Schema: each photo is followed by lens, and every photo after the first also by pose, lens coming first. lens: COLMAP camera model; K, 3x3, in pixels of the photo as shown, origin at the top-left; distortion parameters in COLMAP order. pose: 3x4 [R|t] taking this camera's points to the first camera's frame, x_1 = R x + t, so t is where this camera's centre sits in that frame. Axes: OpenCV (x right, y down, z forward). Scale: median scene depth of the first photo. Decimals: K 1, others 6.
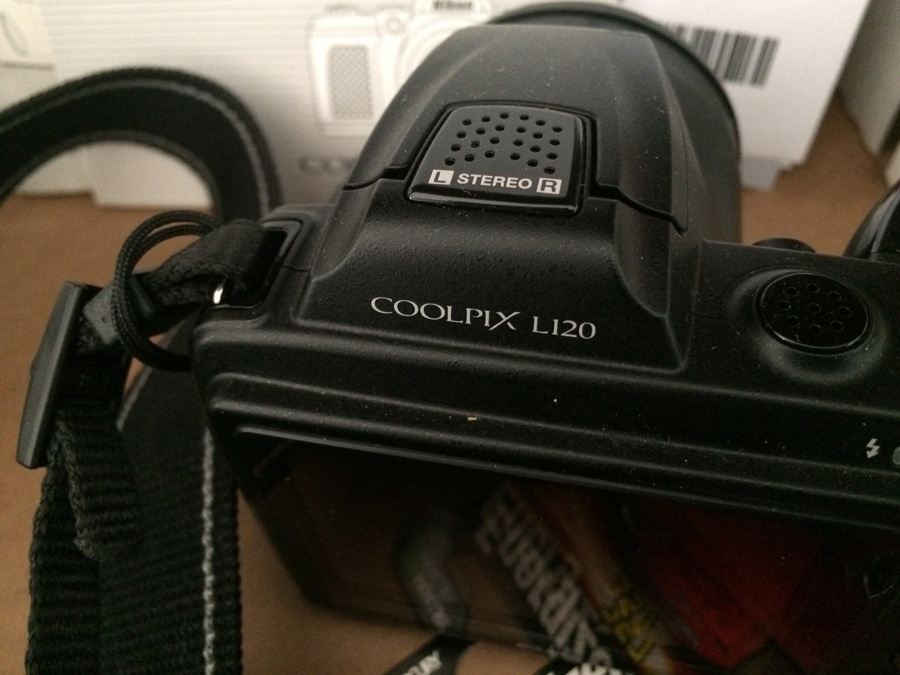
lens RADIAL K [[768.8, 0, 451.2], [0, 768.8, 335.5], [0, 0, 1]] dist [0.001459, -0.004492]
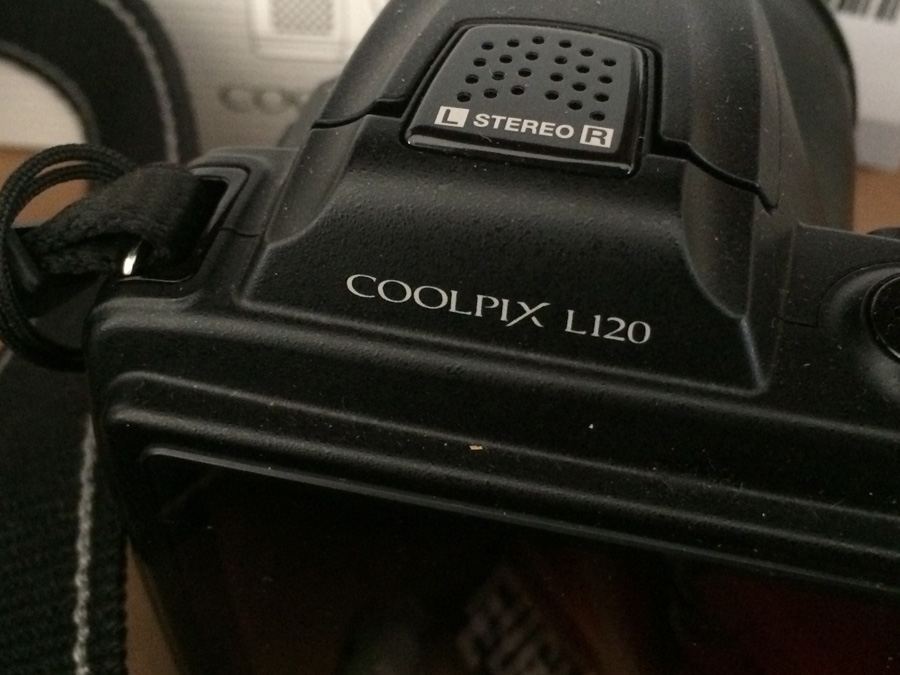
lens RADIAL K [[1196.6, 0, 449.6], [0, 1196.6, 339.0], [0, 0, 1]] dist [0.002676, 0.000000]
pose [[0.998174, 0.050088, 0.033752, -0.040445], [-0.048922, 0.998205, -0.034535, 0.044537], [-0.035421, 0.032821, 0.998833, -0.134625]]
